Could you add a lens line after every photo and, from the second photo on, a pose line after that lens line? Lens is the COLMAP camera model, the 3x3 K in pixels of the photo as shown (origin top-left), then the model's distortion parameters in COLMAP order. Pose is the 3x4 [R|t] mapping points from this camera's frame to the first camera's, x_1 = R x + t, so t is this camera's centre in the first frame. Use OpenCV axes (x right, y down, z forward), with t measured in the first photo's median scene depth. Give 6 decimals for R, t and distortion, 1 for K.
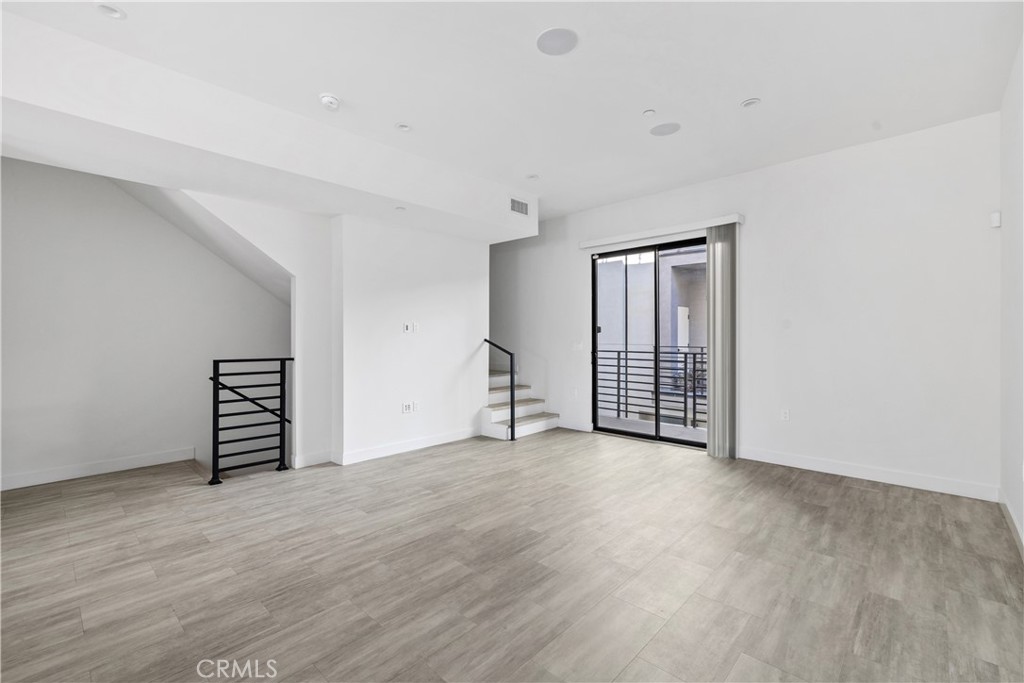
lens RADIAL K [[432.4, 0, 517.5], [0, 432.4, 336.9], [0, 0, 1]] dist [0.010660, 0.000536]
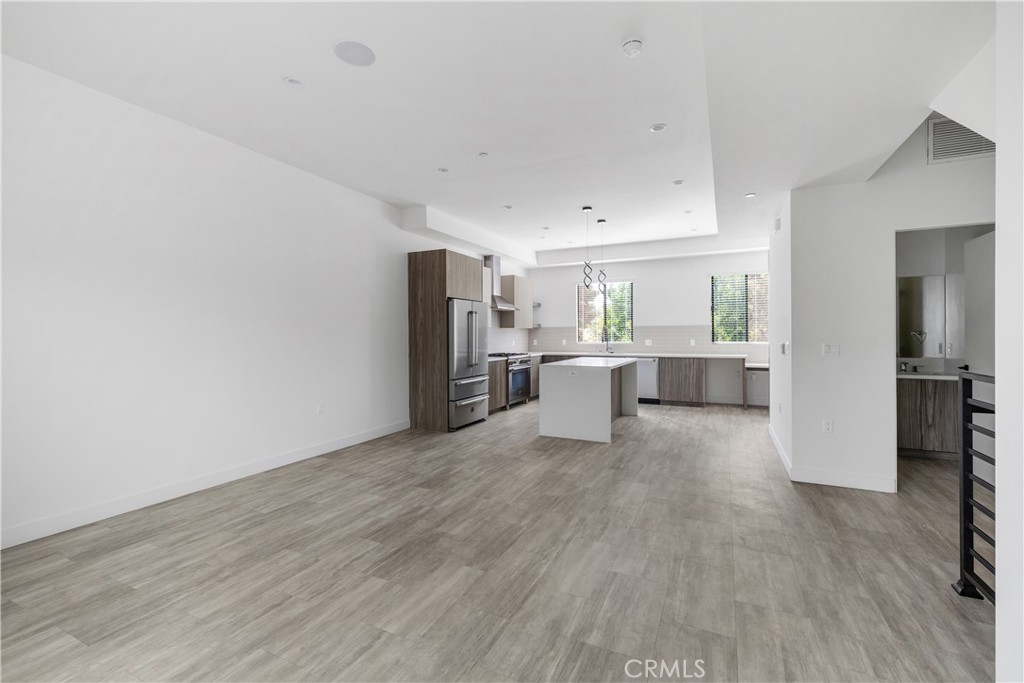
lens RADIAL K [[432.4, 0, 512.7], [0, 432.4, 336.2], [0, 0, 1]] dist [0.010660, 0.000536]
pose [[-0.956008, 0.009330, -0.293193, 0.027166], [0.008160, 0.999953, 0.005212, -0.001972], [0.293227, 0.002590, -0.956039, 1.370972]]
